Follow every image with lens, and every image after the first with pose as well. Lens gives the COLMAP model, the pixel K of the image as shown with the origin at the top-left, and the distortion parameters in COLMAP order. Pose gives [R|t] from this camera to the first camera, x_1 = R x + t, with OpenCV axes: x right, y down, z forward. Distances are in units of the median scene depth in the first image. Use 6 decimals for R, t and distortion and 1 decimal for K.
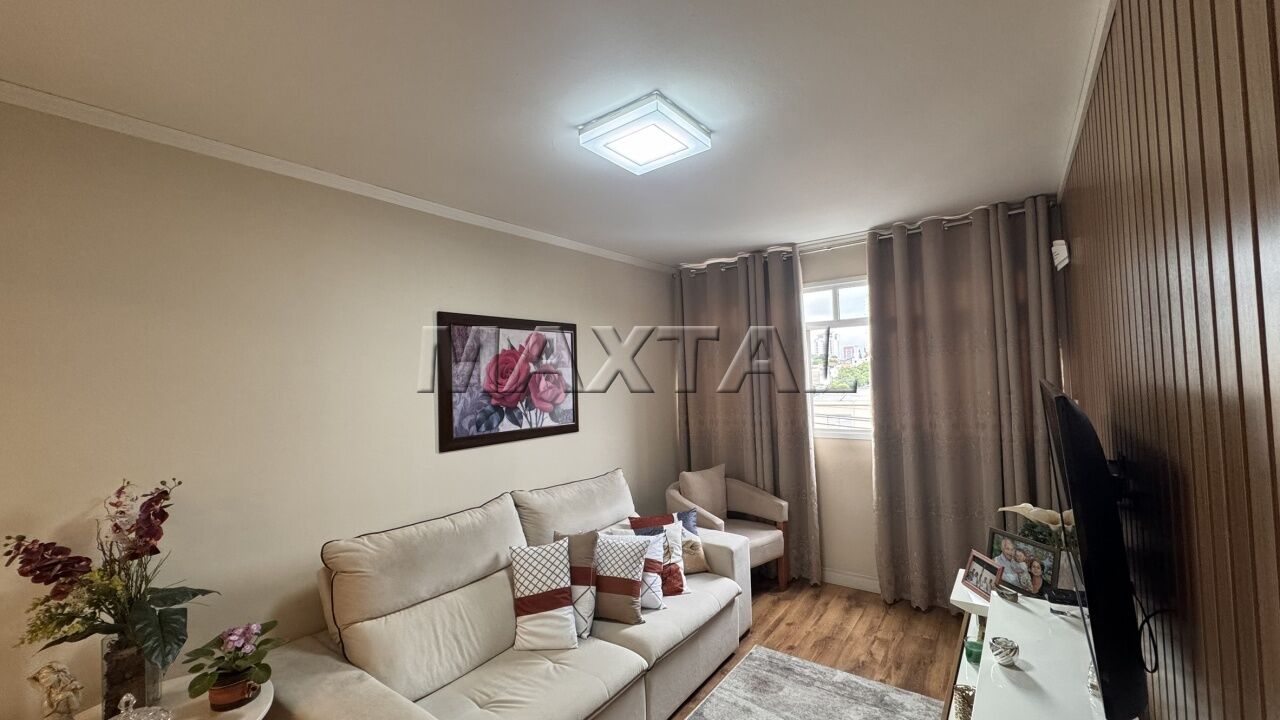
lens RADIAL K [[509.3, 0, 639.2], [0, 509.3, 359.6], [0, 0, 1]] dist [-0.002085, 0.000869]
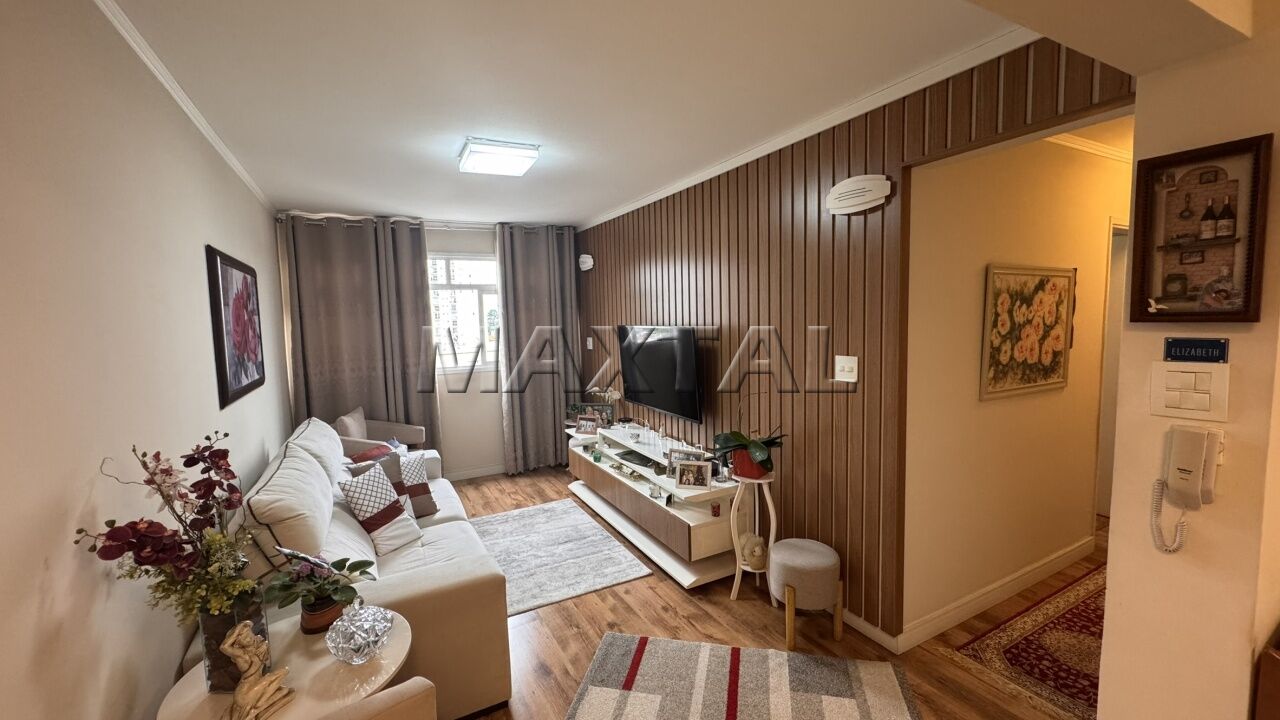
lens RADIAL K [[509.3, 0, 639.2], [0, 509.3, 359.6], [0, 0, 1]] dist [-0.002085, 0.000869]
pose [[0.422908, -0.054786, 0.904515, -0.806466], [-0.018656, 0.997433, 0.069137, 0.021899], [-0.905981, -0.046113, 0.420800, -0.007606]]
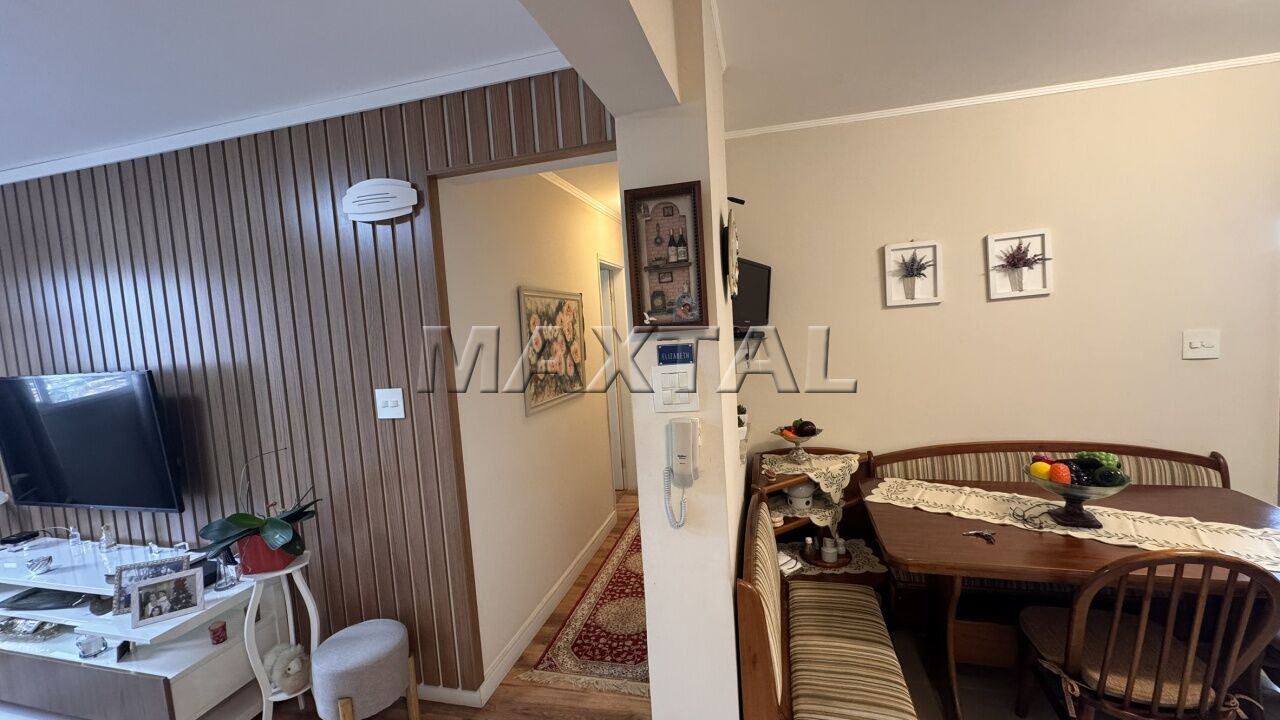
lens RADIAL K [[509.3, 0, 639.2], [0, 509.3, 359.6], [0, 0, 1]] dist [-0.002085, 0.000869]
pose [[-0.378011, -0.008876, 0.925759, -0.688087], [0.048363, 0.998399, 0.029321, 0.023352], [-0.924537, 0.055856, -0.376976, -0.022089]]
